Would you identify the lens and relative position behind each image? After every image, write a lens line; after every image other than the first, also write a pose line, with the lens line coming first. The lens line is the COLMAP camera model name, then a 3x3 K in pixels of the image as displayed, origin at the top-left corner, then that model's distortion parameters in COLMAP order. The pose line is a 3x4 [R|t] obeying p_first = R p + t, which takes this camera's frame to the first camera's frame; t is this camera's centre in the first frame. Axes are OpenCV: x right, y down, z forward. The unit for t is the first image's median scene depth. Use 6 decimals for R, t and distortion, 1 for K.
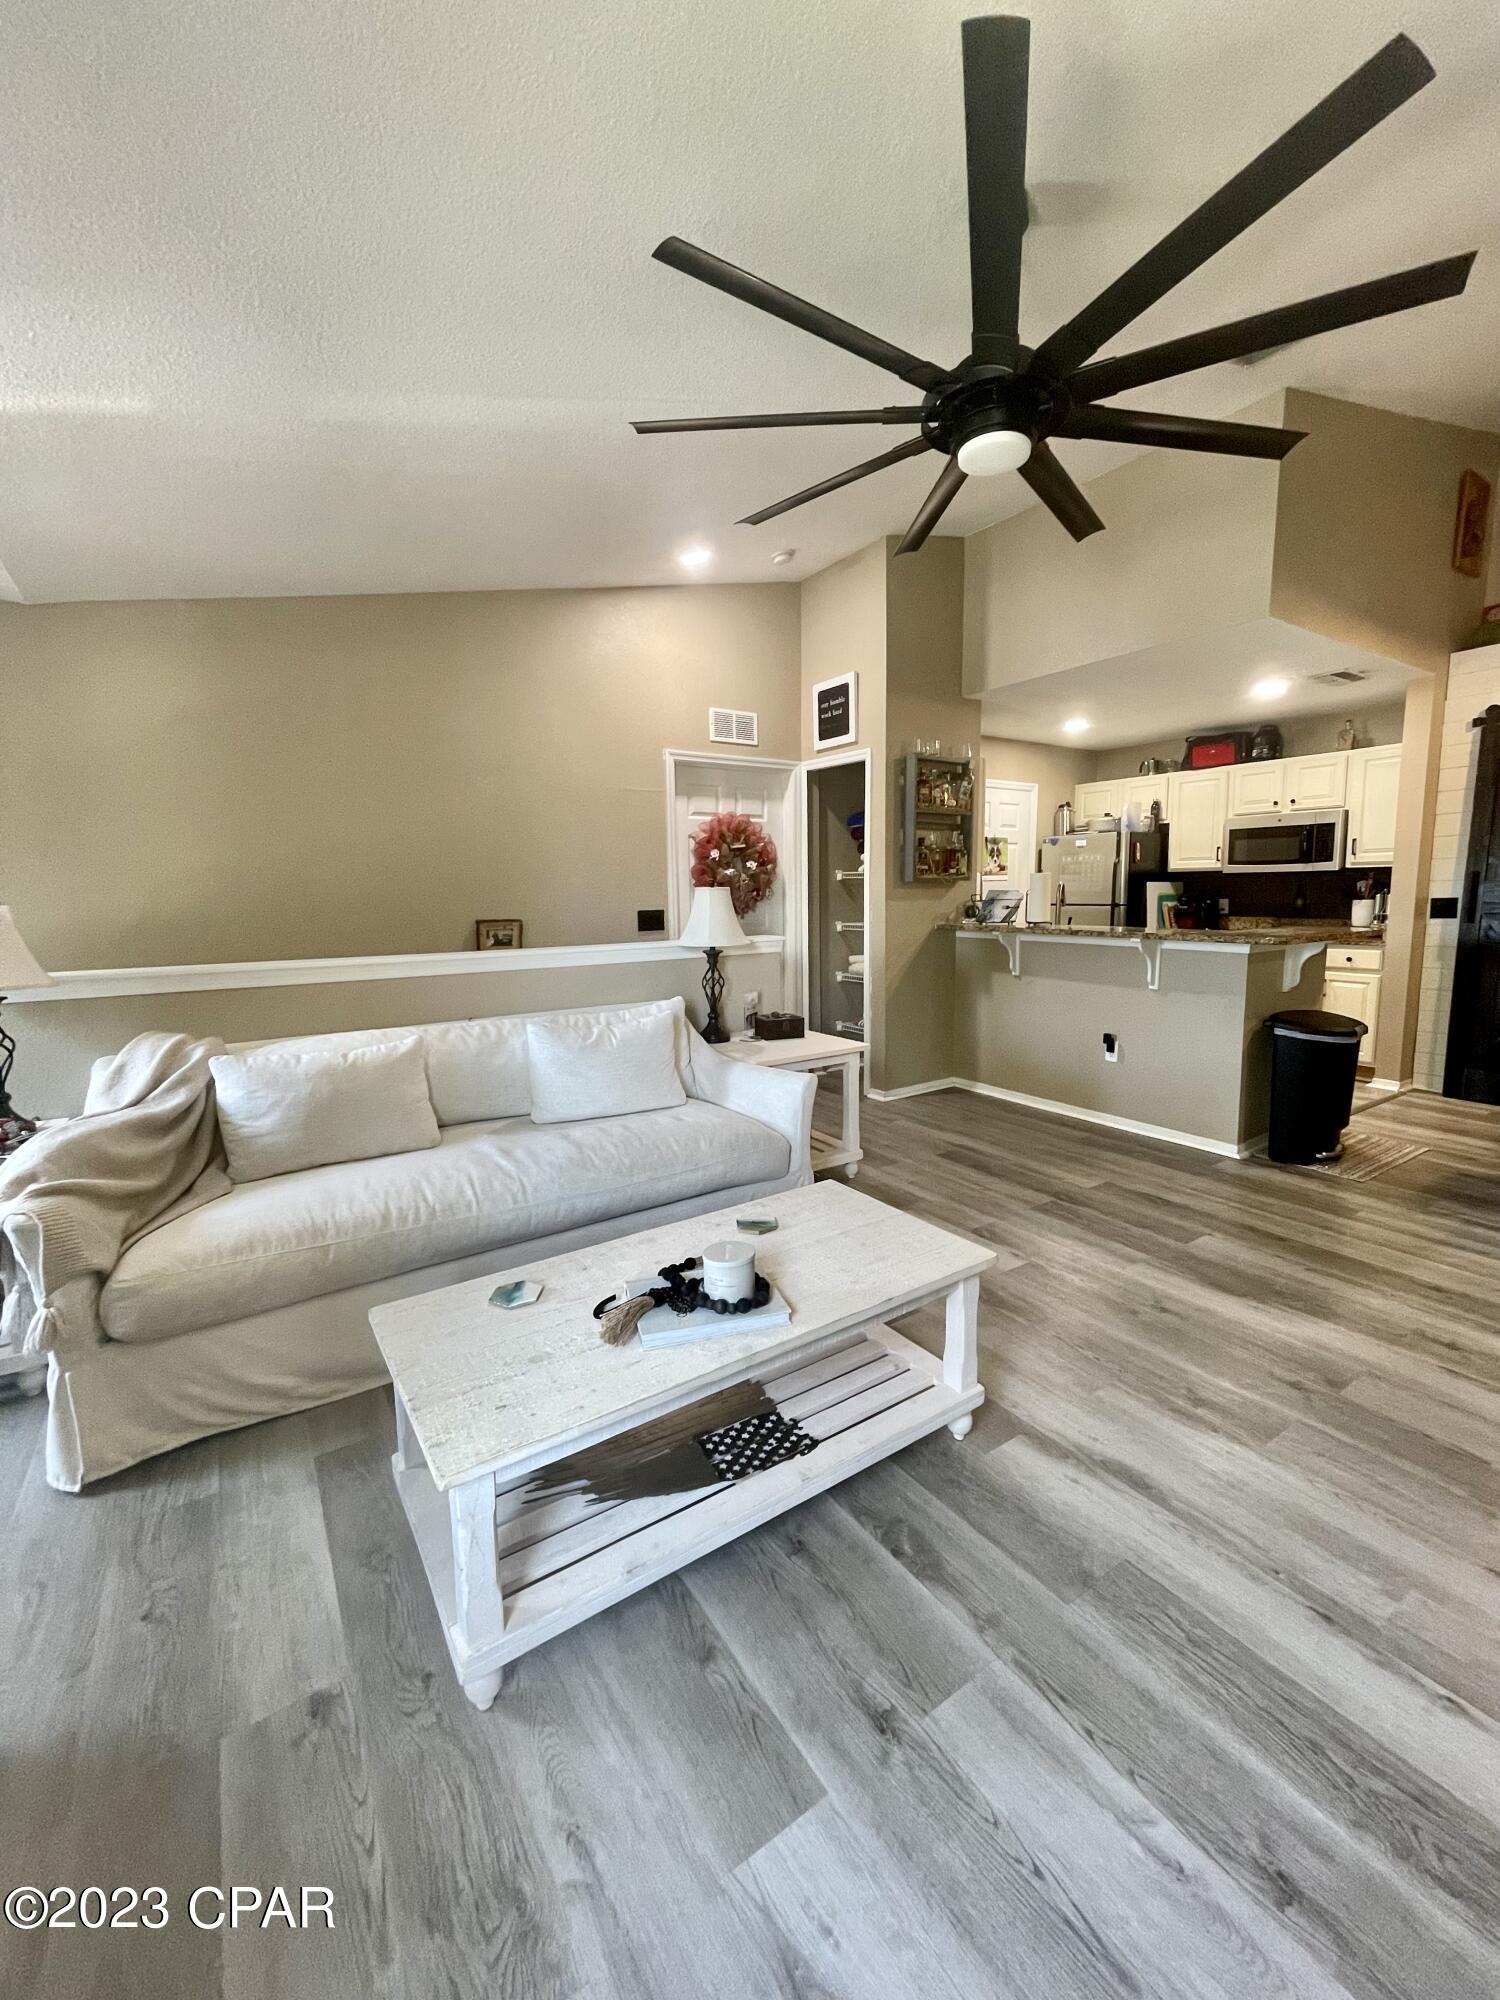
lens RADIAL K [[804.5, 0, 761.2], [0, 804.5, 990.3], [0, 0, 1]] dist [-0.000685, -0.000277]
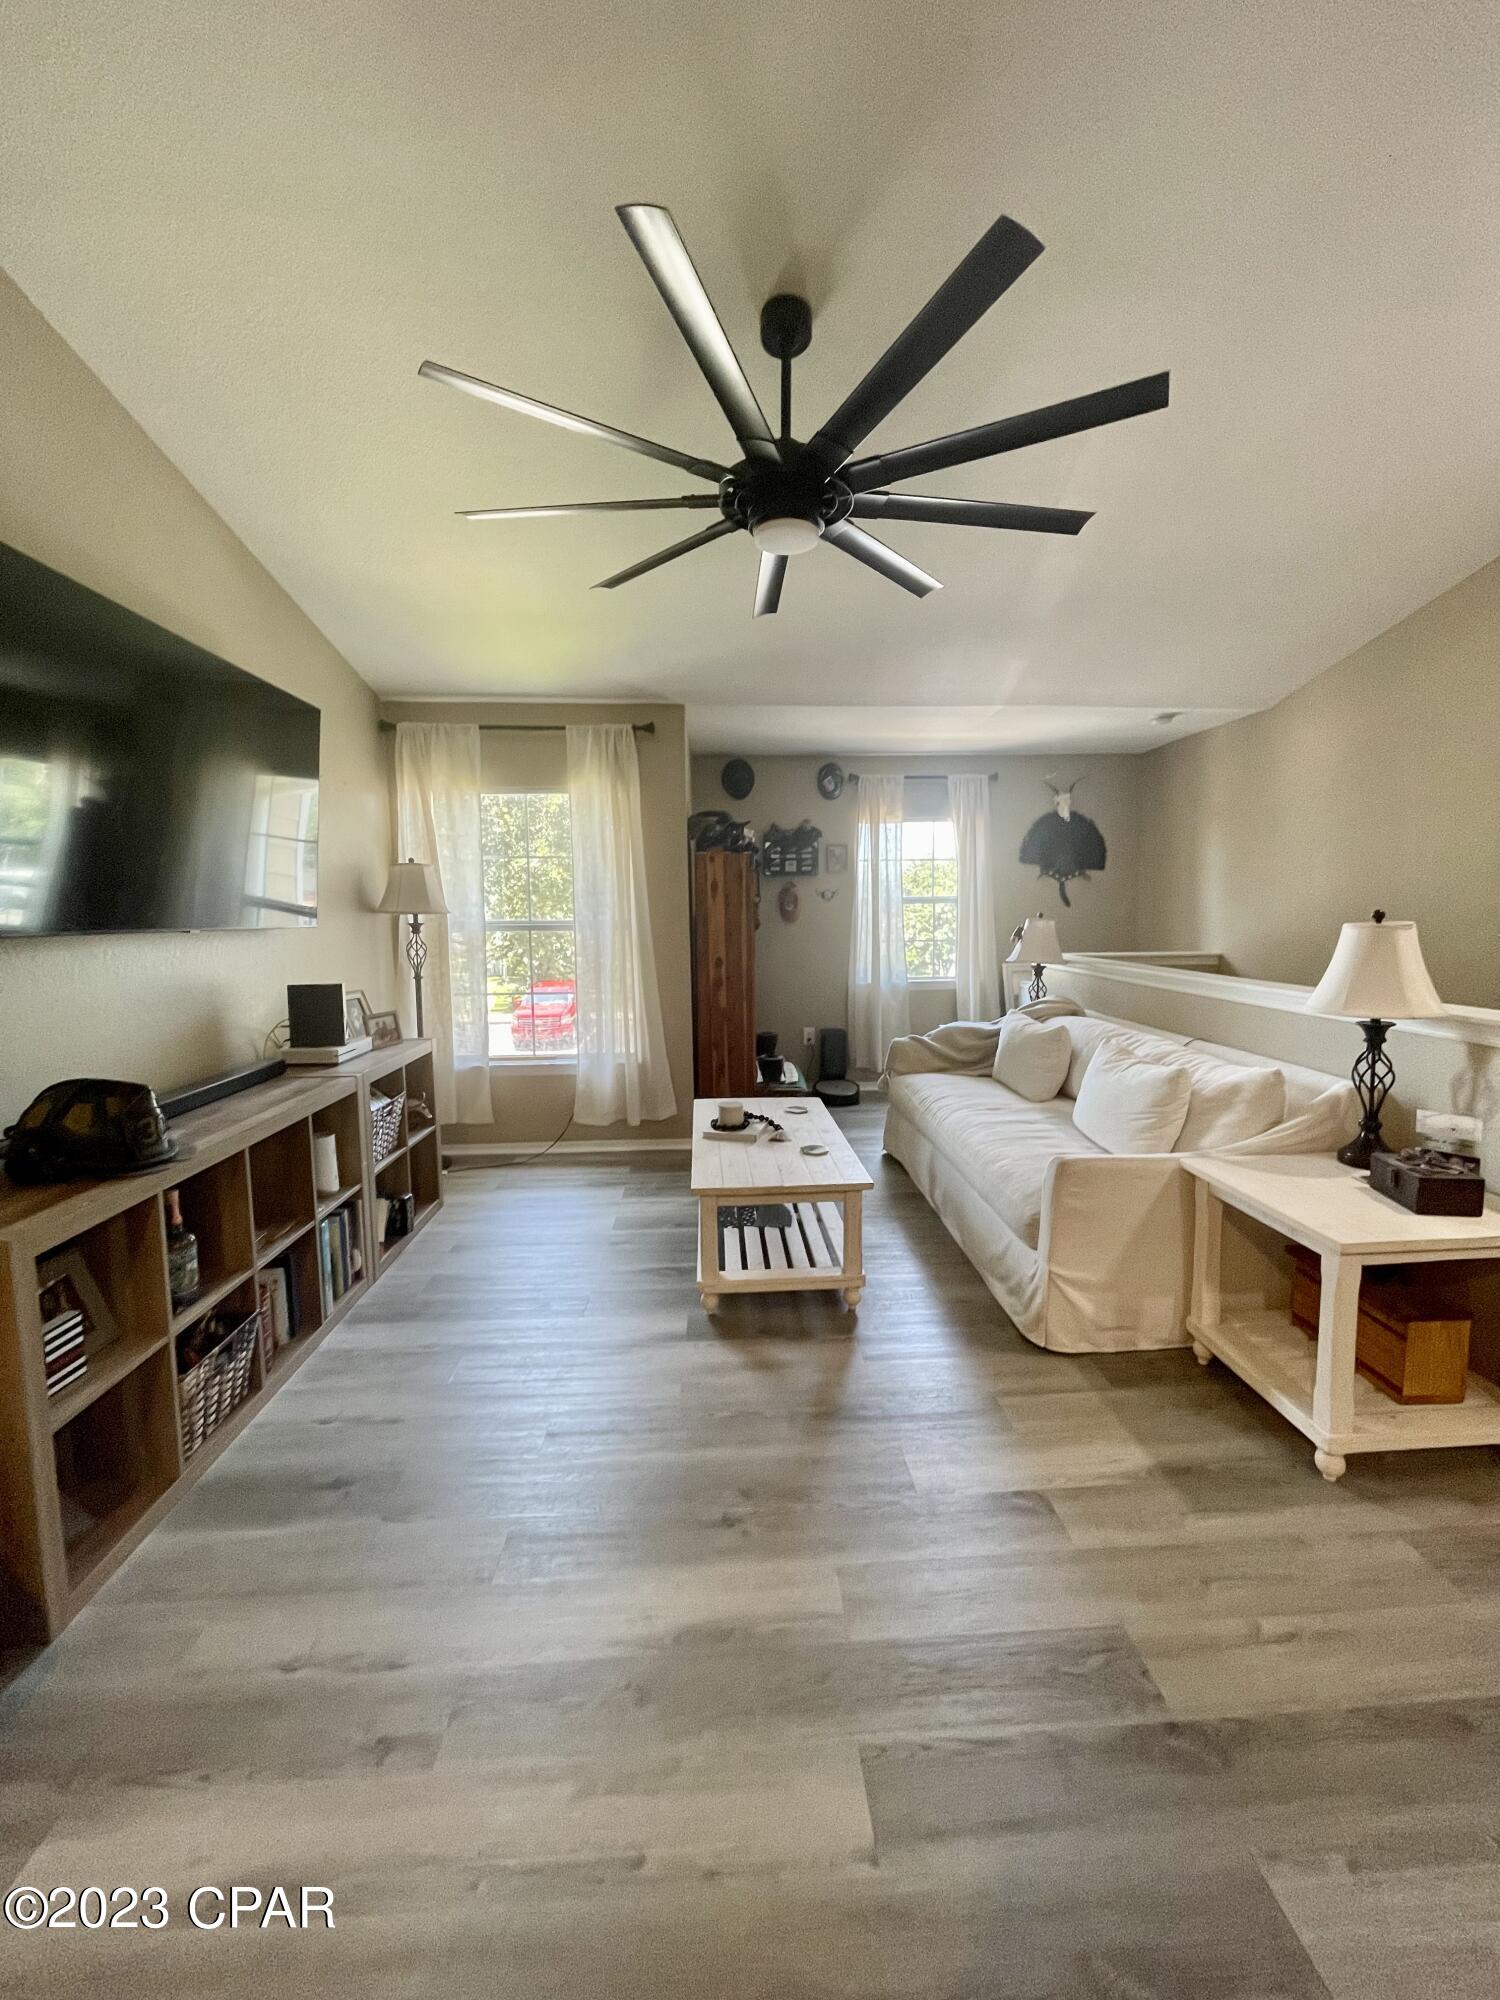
lens RADIAL K [[807.1, 0, 762.6], [0, 807.1, 993.7], [0, 0, 1]] dist [-0.001234, 0.000146]
pose [[-0.502942, 0.110214, -0.857264, 0.527542], [-0.089406, 0.979882, 0.178431, -0.103562], [0.859683, 0.166385, -0.482971, 0.647110]]
